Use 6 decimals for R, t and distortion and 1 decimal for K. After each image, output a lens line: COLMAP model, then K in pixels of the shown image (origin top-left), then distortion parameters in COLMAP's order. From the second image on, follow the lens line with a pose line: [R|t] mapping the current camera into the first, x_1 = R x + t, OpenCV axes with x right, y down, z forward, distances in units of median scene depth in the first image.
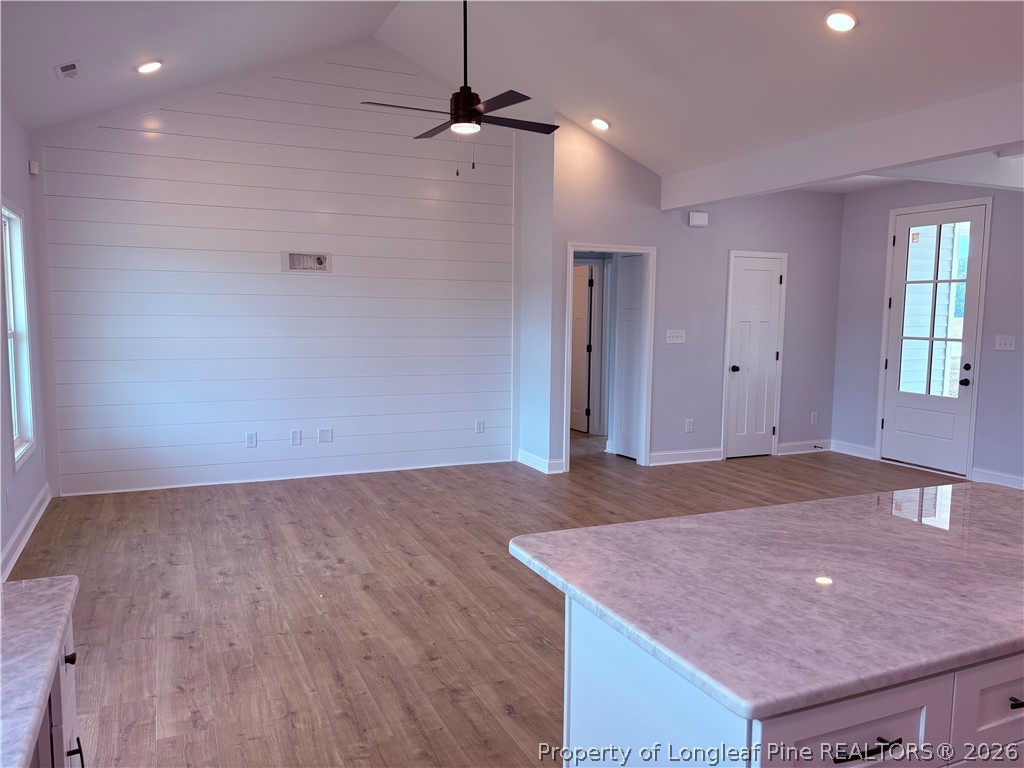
lens RADIAL K [[777.4, 0, 514.4], [0, 777.4, 388.6], [0, 0, 1]] dist [0.073297, -0.092383]
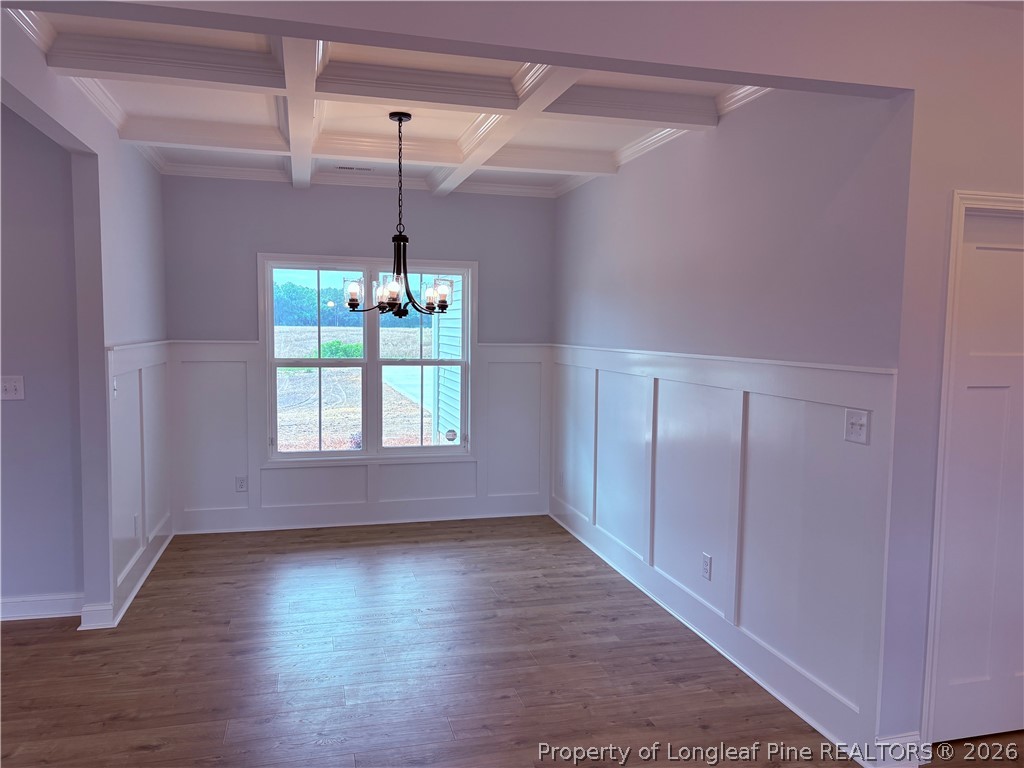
lens RADIAL K [[777.4, 0, 514.4], [0, 777.4, 388.6], [0, 0, 1]] dist [0.073297, -0.092383]
pose [[0.177173, -0.084349, 0.980559, 0.084659], [0.086821, 0.993776, 0.069798, -0.059608], [-0.980343, 0.072767, 0.183393, 0.455521]]
